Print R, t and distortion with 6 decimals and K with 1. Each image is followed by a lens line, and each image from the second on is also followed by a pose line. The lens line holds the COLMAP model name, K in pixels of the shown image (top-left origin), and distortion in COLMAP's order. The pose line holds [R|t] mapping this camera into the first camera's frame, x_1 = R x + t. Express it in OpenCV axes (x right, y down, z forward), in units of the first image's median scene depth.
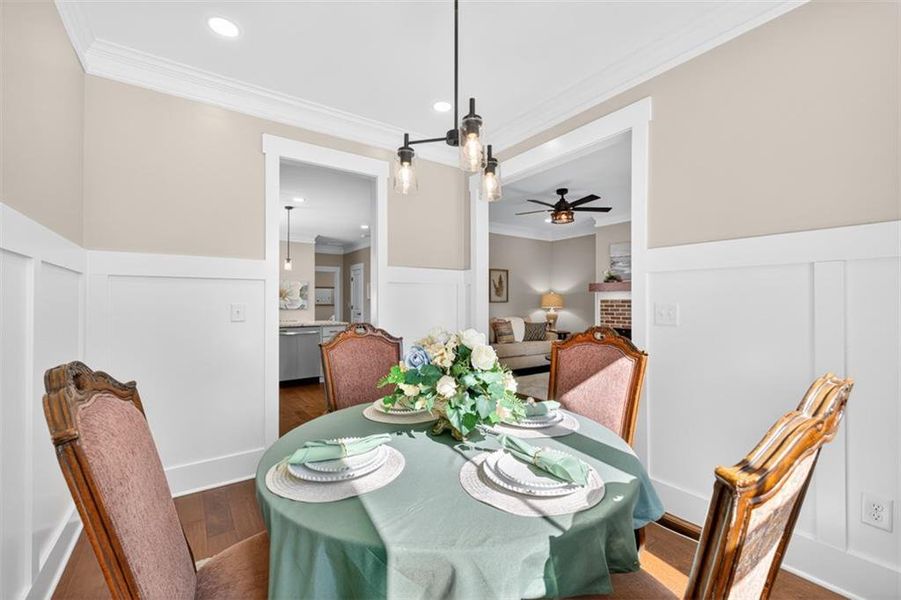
lens RADIAL K [[383.6, 0, 440.7], [0, 383.6, 301.4], [0, 0, 1]] dist [0.008273, -0.000264]
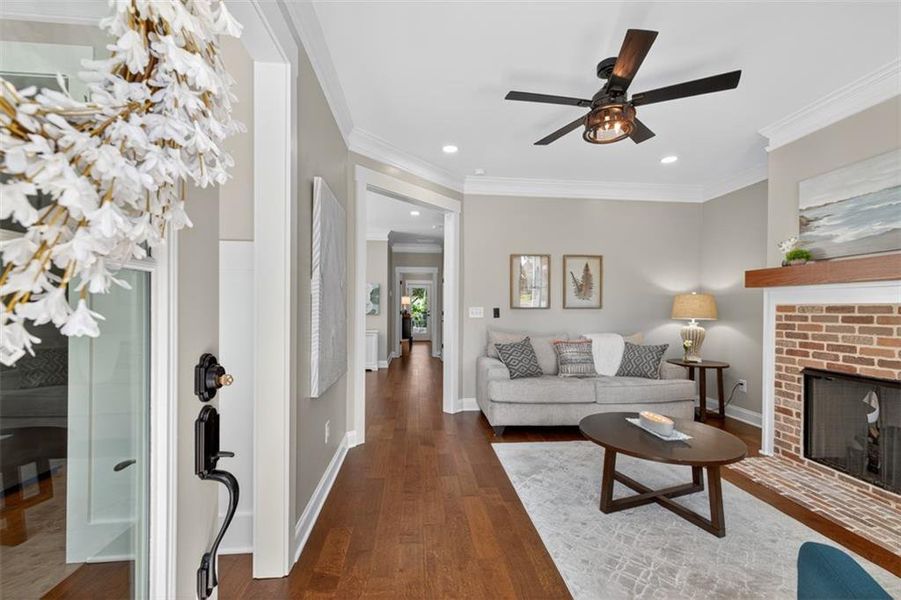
lens RADIAL K [[383.6, 0, 447.5], [0, 383.6, 309.1], [0, 0, 1]] dist [0.008273, -0.000264]
pose [[0.872934, 0.009546, -0.487745, 0.285080], [-0.007734, 0.999954, 0.005729, 0.001706], [0.487777, -0.001229, 0.872967, 0.379800]]
